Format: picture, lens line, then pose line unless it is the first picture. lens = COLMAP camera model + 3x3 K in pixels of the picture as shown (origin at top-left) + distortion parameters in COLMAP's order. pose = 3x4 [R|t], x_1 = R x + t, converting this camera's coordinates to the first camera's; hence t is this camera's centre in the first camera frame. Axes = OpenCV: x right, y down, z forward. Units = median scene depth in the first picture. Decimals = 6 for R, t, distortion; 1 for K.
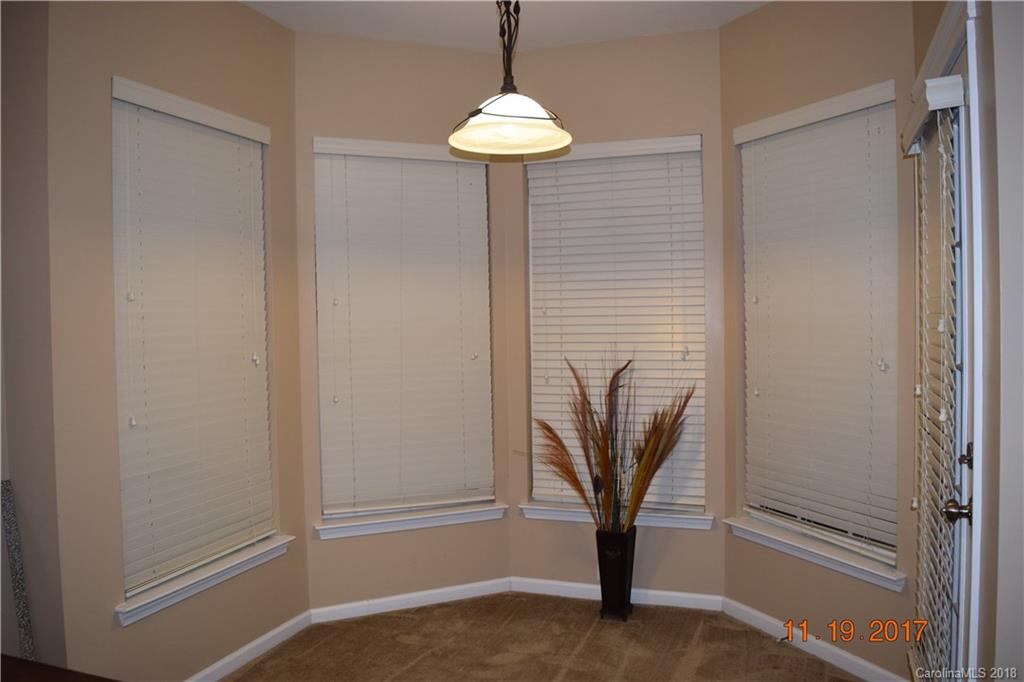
lens RADIAL K [[790.6, 0, 512.0], [0, 790.6, 341.0], [0, 0, 1]] dist [-0.092782, 0.007365]
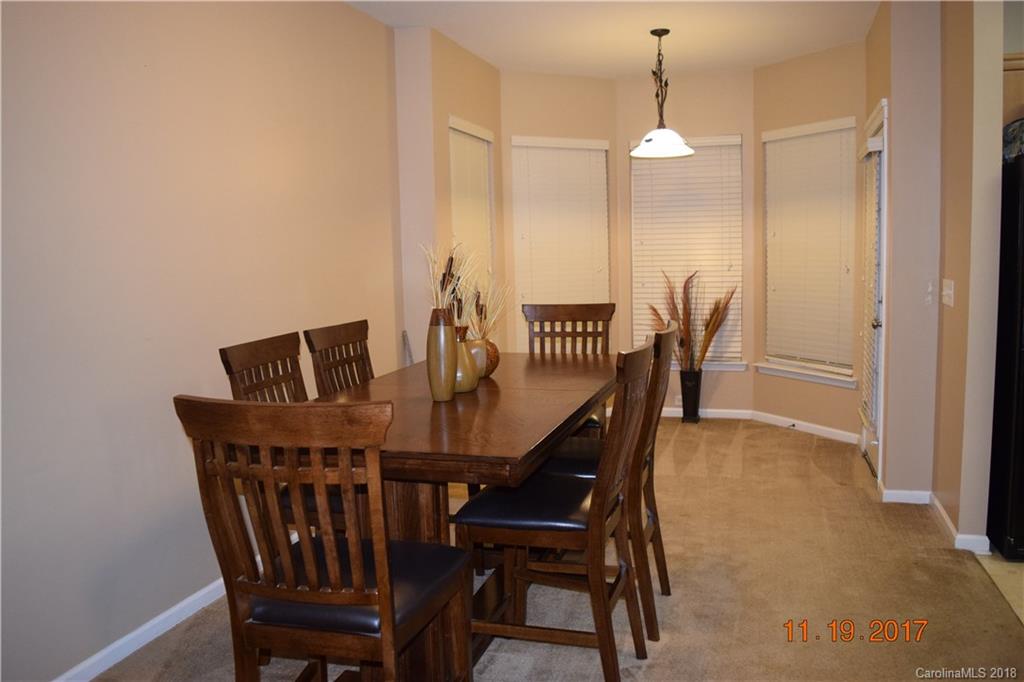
lens RADIAL K [[790.6, 0, 512.0], [0, 790.6, 341.0], [0, 0, 1]] dist [-0.092782, 0.007365]
pose [[0.999167, -0.013687, 0.038447, -0.321792], [0.010493, 0.996572, 0.082064, 0.033149], [-0.039439, -0.081592, 0.995885, -0.680622]]
